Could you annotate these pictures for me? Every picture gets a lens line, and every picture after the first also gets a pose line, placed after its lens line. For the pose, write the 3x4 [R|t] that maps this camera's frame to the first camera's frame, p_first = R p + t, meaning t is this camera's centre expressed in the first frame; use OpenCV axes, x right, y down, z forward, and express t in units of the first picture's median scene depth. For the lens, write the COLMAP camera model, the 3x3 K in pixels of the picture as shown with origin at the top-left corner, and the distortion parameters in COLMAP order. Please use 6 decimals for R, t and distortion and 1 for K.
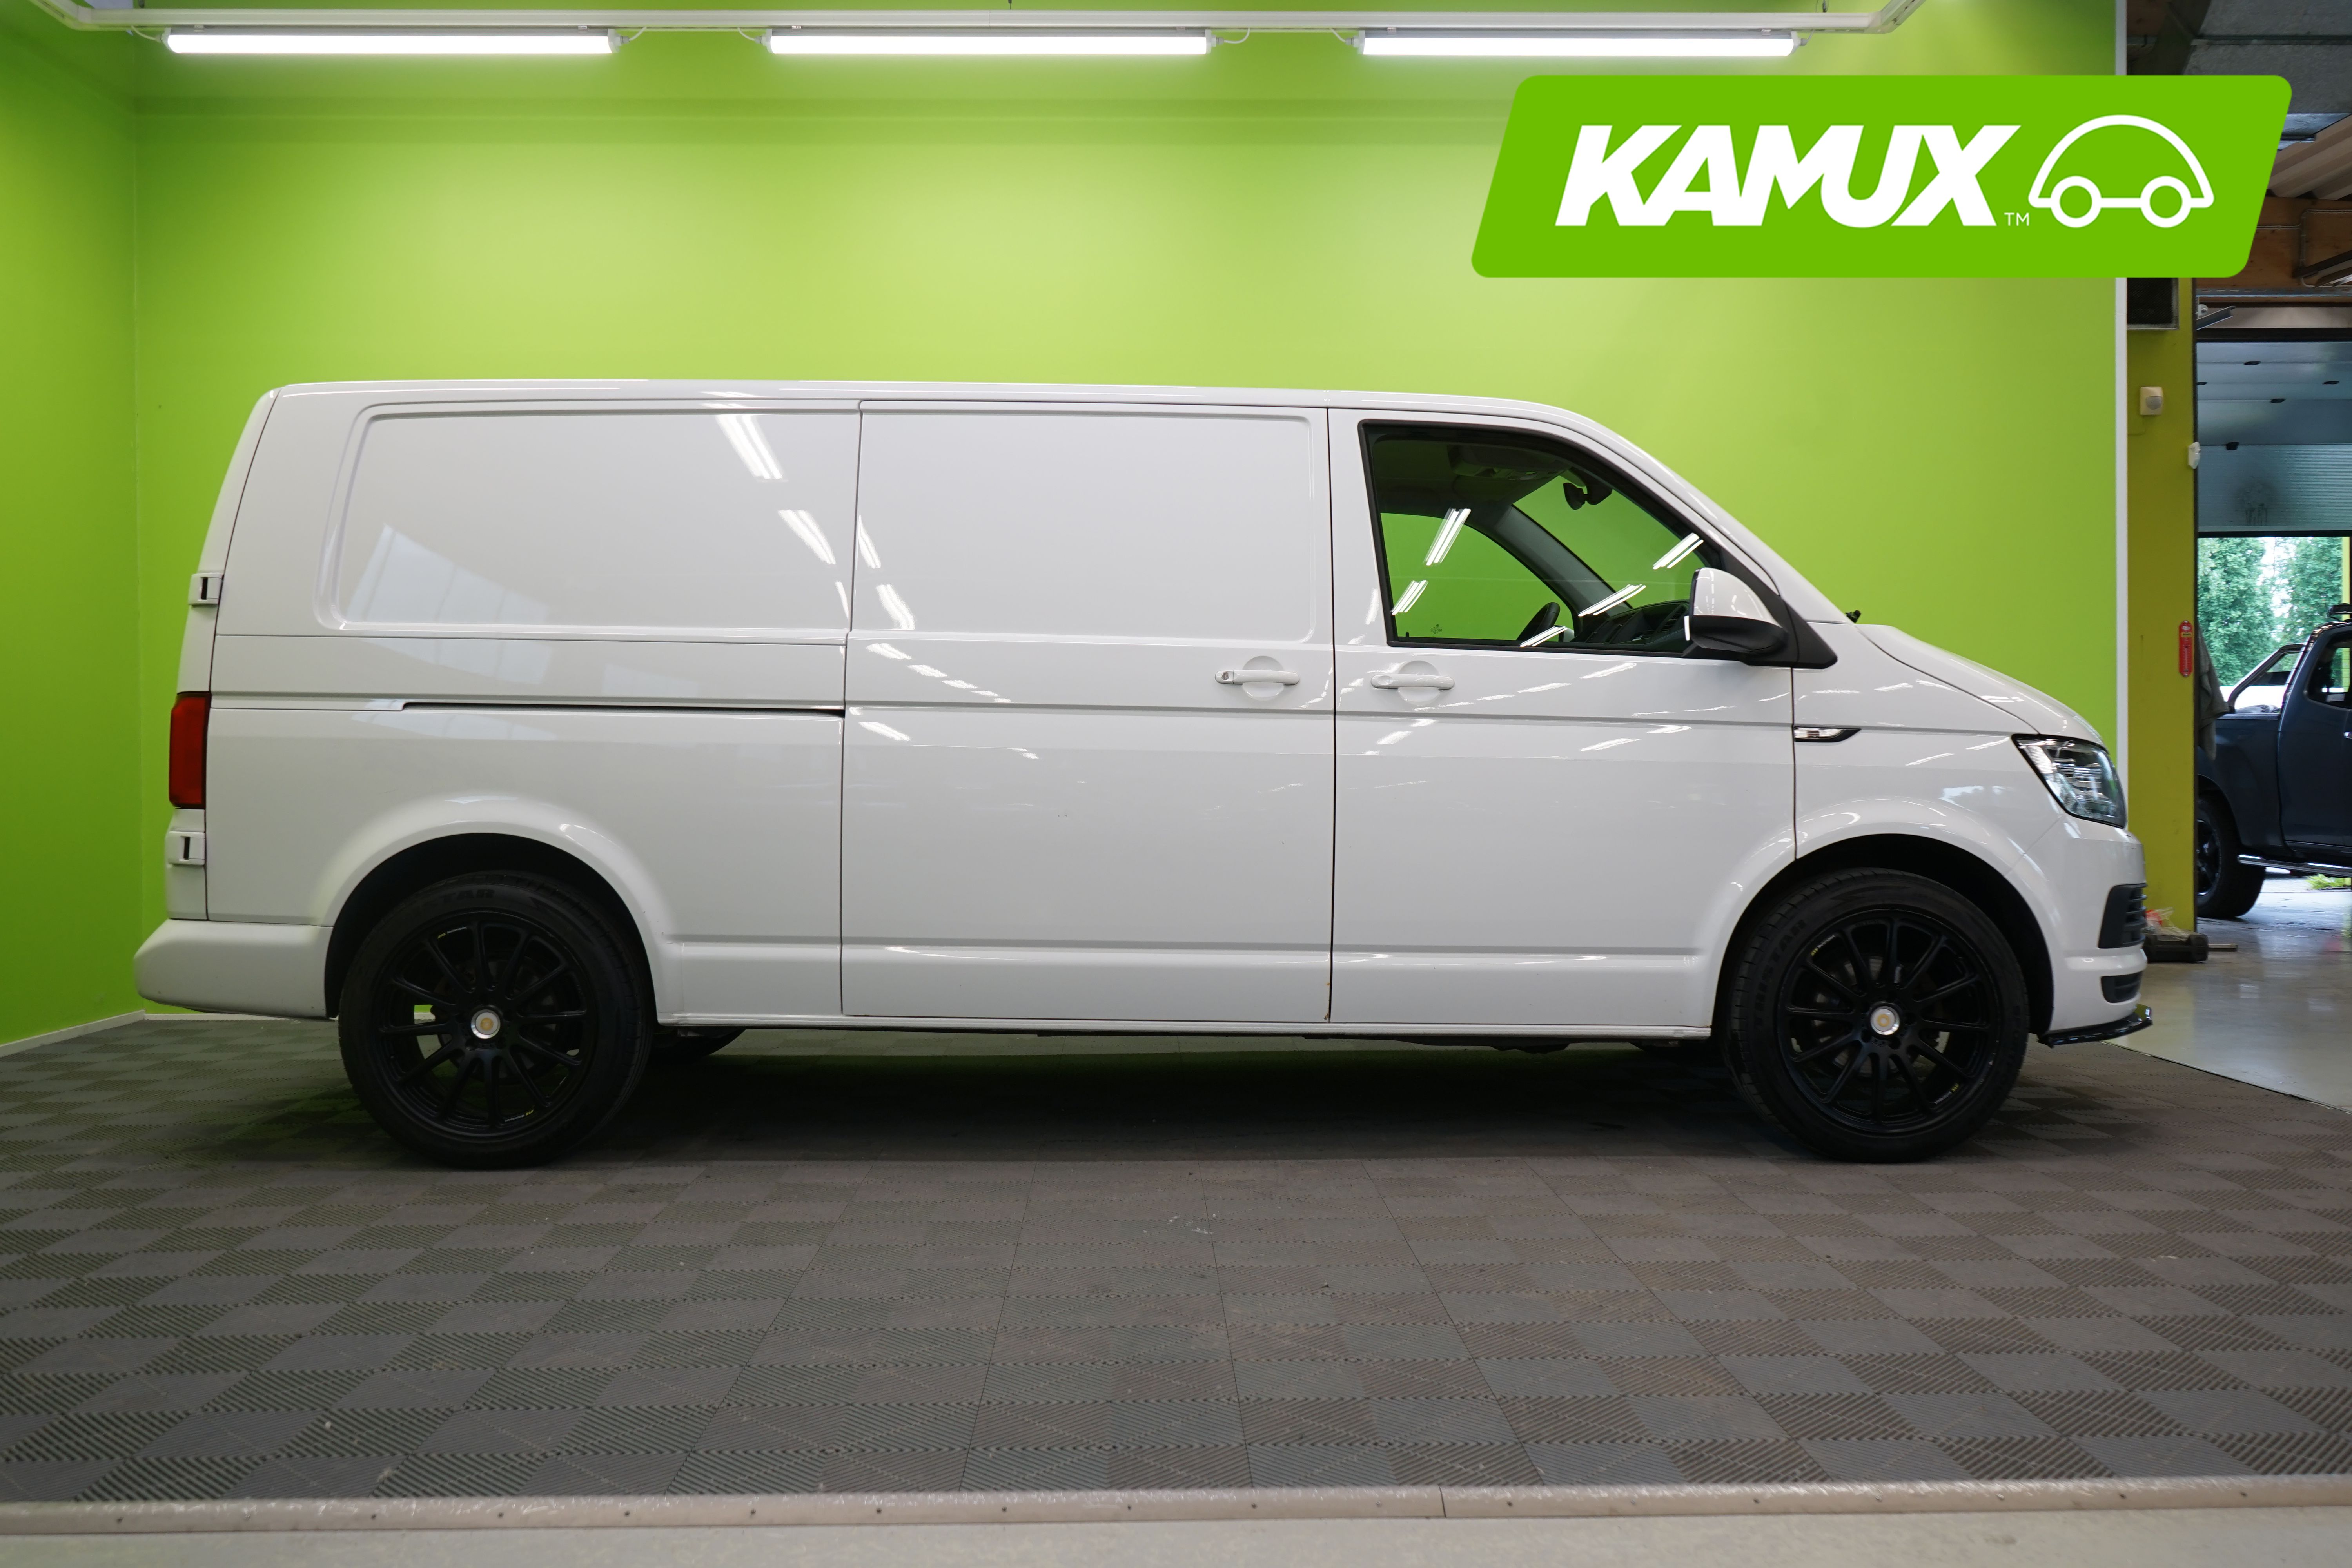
lens RADIAL K [[1975.8, 0, 1175.6], [0, 1975.8, 769.9], [0, 0, 1]] dist [-0.018864, 0.000048]
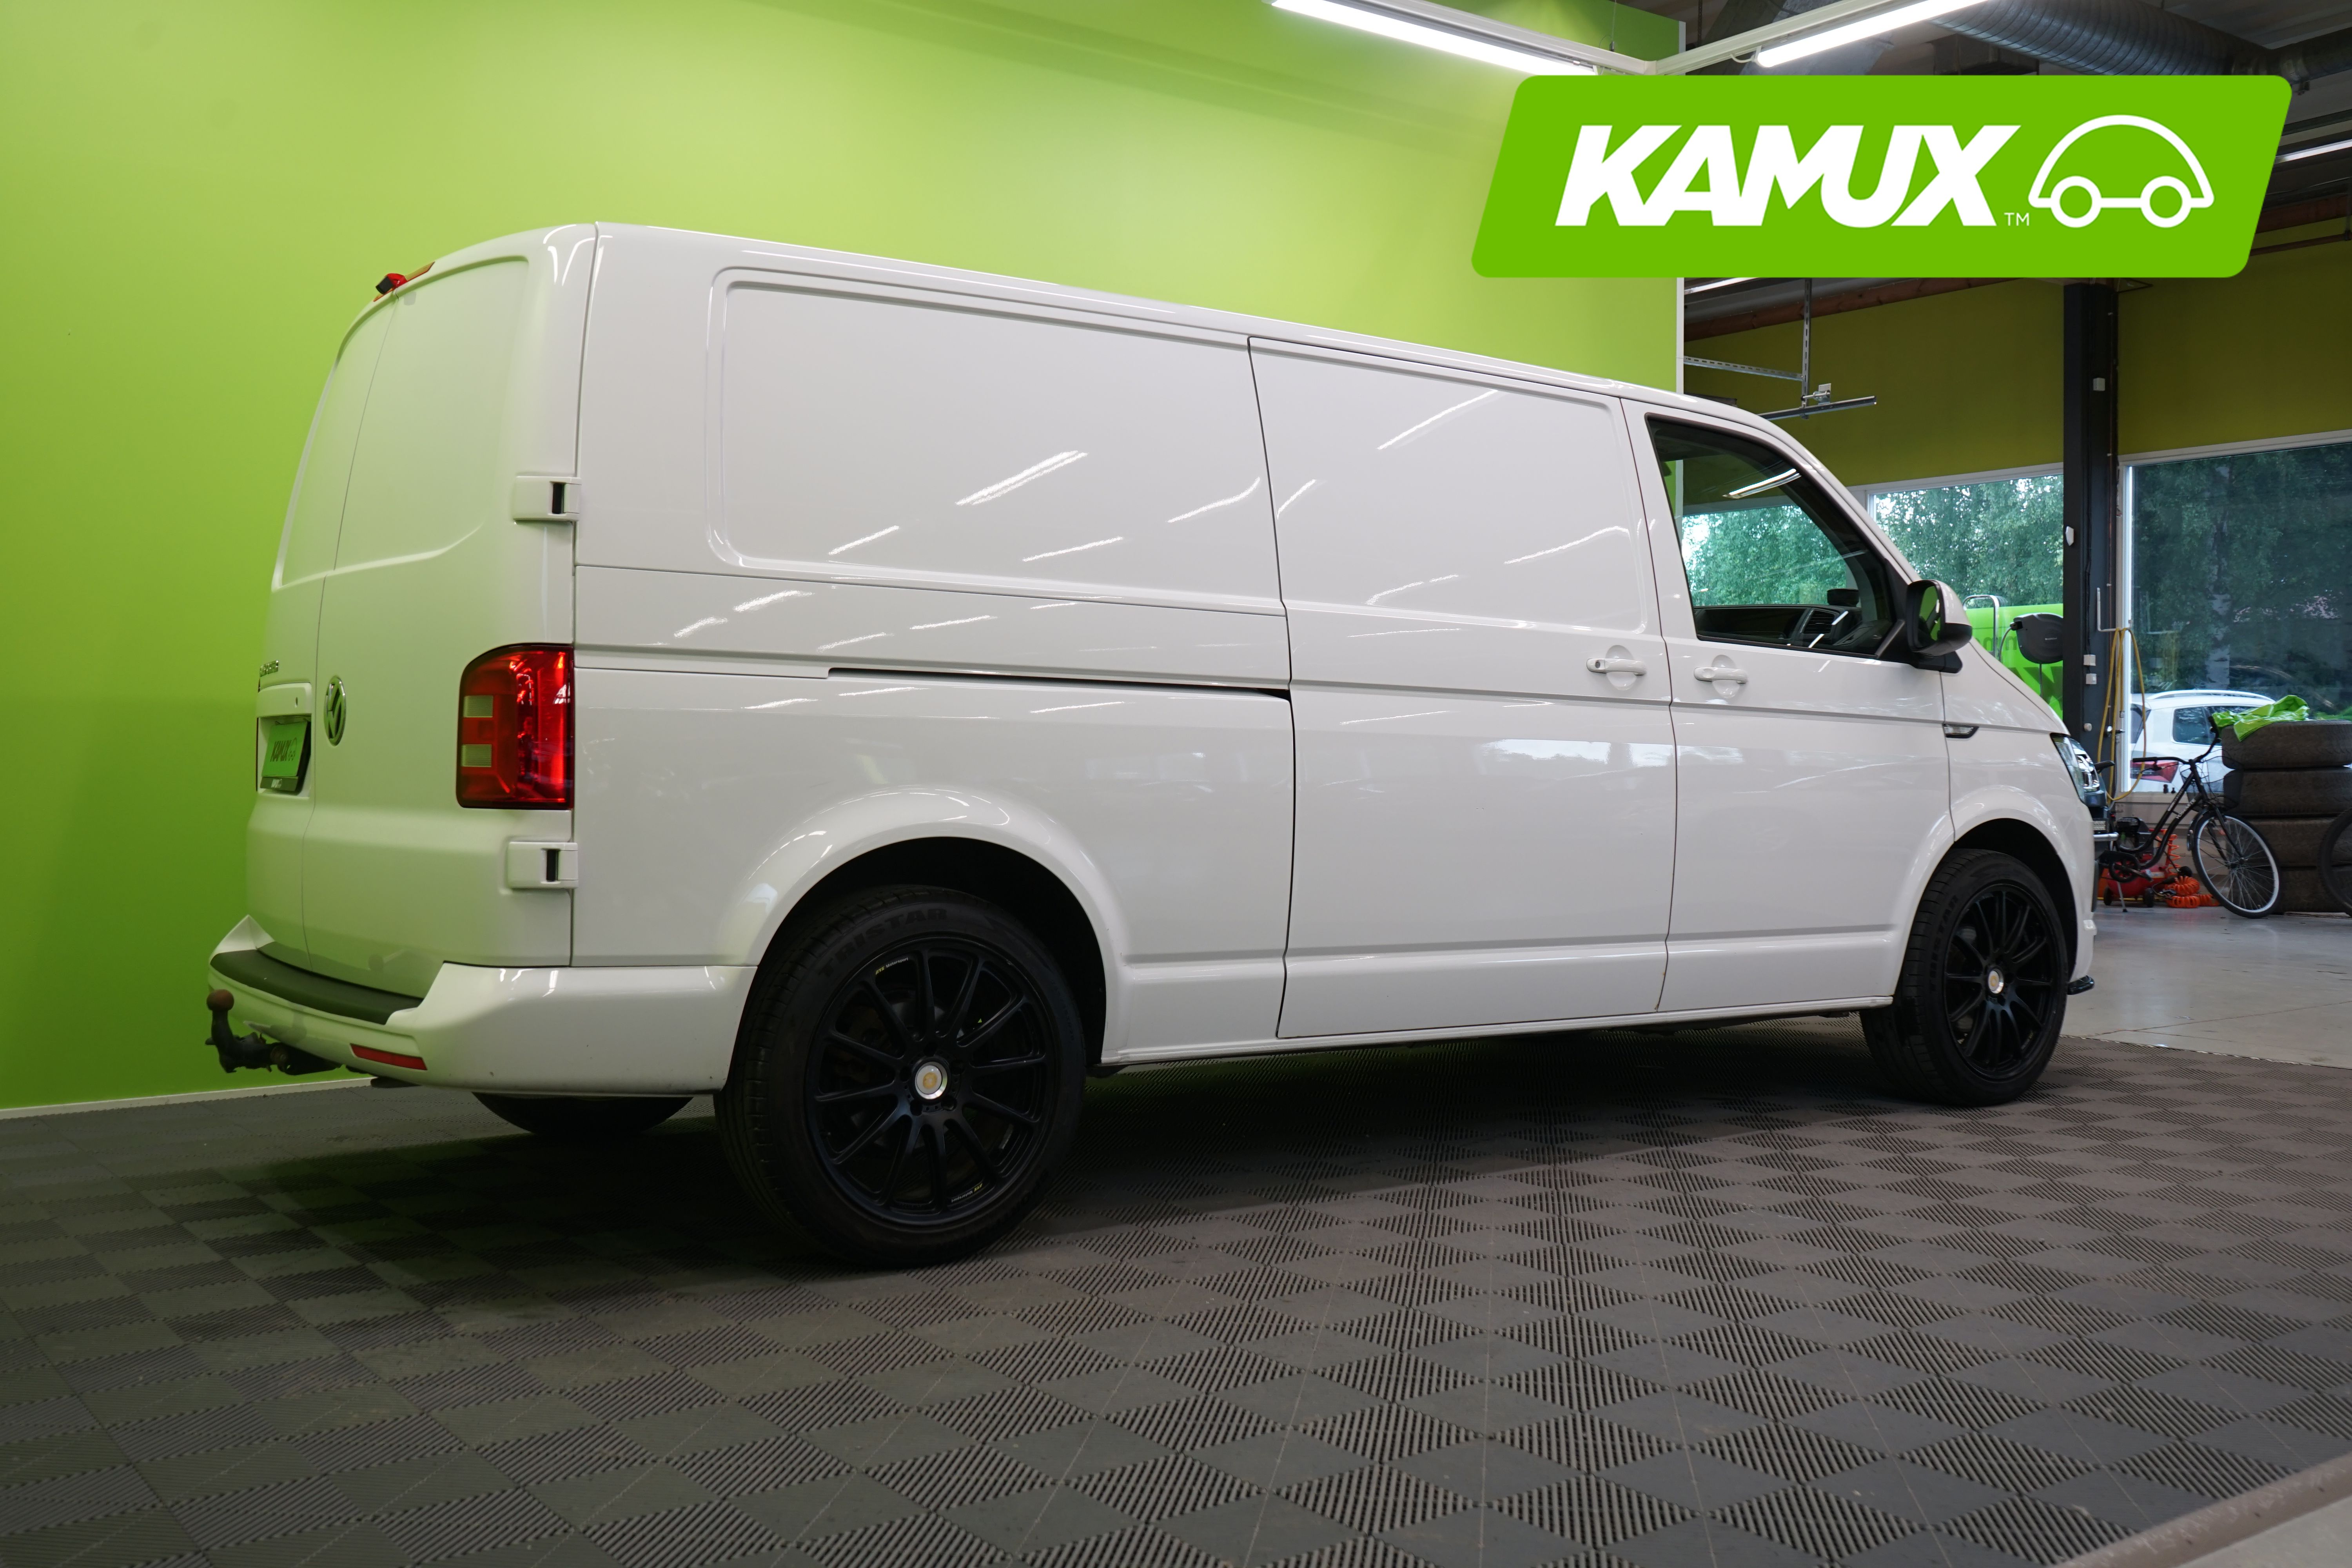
lens RADIAL K [[2277.2, 0, 1168.8], [0, 2277.2, 782.5], [0, 0, 1]] dist [-0.037497, 0.000000]
pose [[0.809746, -0.001620, 0.586778, -0.802851], [-0.000152, 0.999996, 0.002972, 0.007671], [-0.586780, -0.002495, 0.809742, 0.212123]]
